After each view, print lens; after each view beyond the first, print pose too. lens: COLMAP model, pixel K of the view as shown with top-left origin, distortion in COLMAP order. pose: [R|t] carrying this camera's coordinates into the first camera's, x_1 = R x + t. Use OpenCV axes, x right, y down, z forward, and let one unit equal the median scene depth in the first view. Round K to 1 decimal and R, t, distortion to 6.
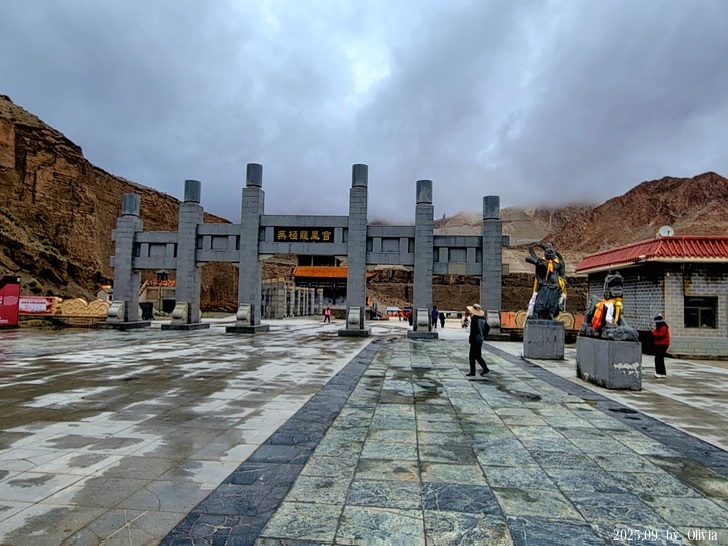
lens RADIAL K [[482.3, 0, 364.0], [0, 482.3, 273.0], [0, 0, 1]] dist [-0.000705, -0.002969]
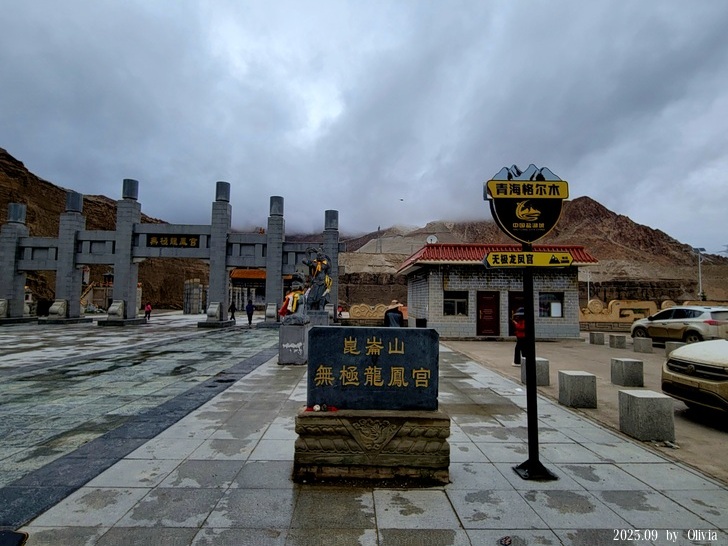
lens RADIAL K [[402.3, 0, 360.5], [0, 402.3, 273.2], [0, 0, 1]] dist [-0.002715, -0.001405]
pose [[0.993809, -0.001378, 0.111091, 0.212593], [0.001960, 0.999985, -0.005132, 0.004421], [-0.111082, 0.005318, 0.993797, -0.017326]]
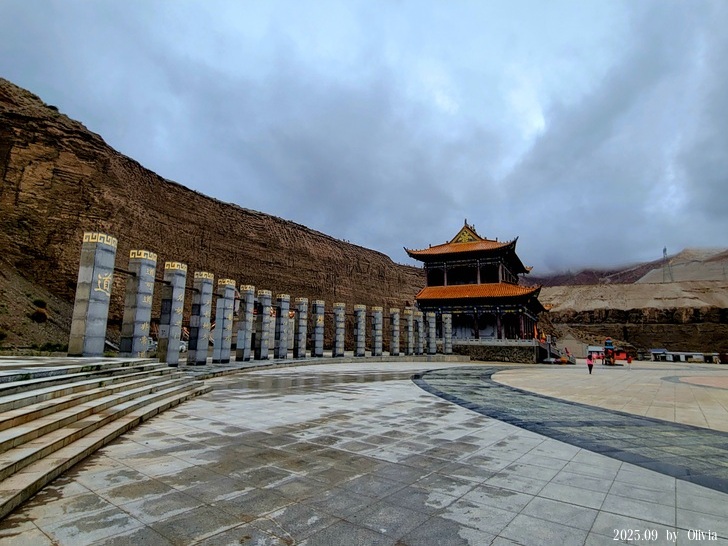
lens RADIAL K [[402.3, 0, 360.5], [0, 402.3, 273.2], [0, 0, 1]] dist [-0.002715, -0.001405]
pose [[0.880010, -0.088142, -0.466705, 0.234242], [0.032140, 0.991428, -0.126638, 0.148741], [0.473866, 0.096443, 0.875300, 1.565483]]
